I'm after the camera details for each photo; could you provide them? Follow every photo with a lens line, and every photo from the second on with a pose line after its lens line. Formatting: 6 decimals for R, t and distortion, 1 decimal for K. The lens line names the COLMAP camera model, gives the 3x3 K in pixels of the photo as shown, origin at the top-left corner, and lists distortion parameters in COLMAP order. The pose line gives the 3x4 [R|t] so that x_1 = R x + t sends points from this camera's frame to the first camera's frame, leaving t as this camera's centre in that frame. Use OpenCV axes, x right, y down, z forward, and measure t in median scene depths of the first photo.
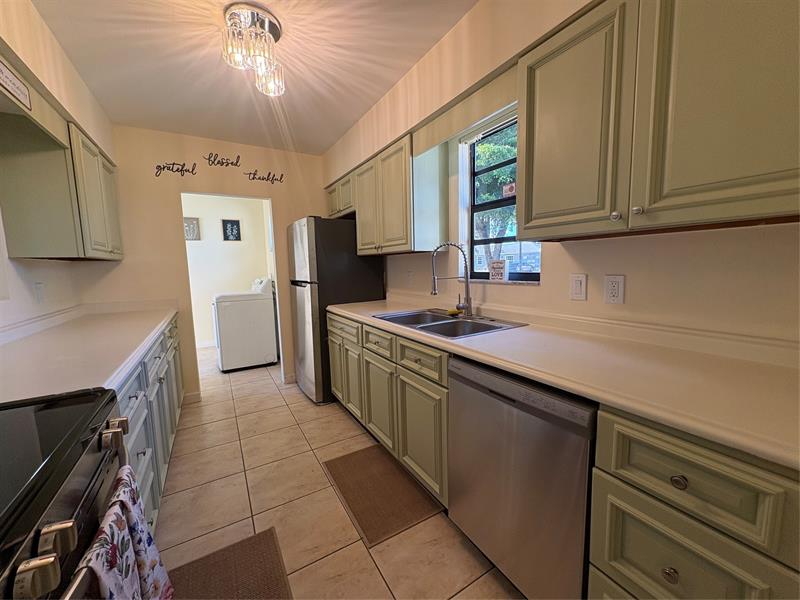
lens RADIAL K [[318.9, 0, 399.8], [0, 318.9, 299.7], [0, 0, 1]] dist [0.000505, 0.000057]
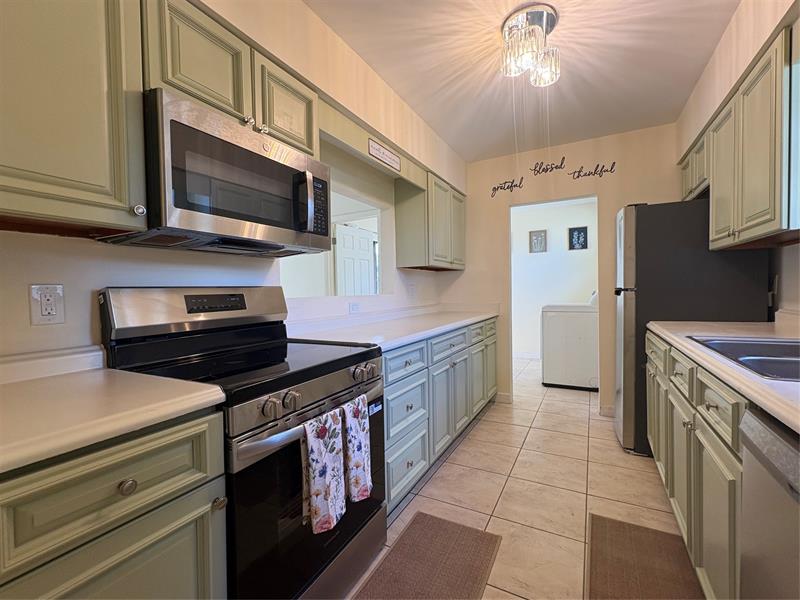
lens RADIAL K [[354.3, 0, 398.4], [0, 354.3, 300.6], [0, 0, 1]] dist [0.003000, 0.000232]
pose [[0.508166, 0.036840, -0.860471, 0.182750], [-0.084791, 0.996371, -0.007416, 0.025963], [0.857075, 0.076729, 0.509446, 0.080531]]
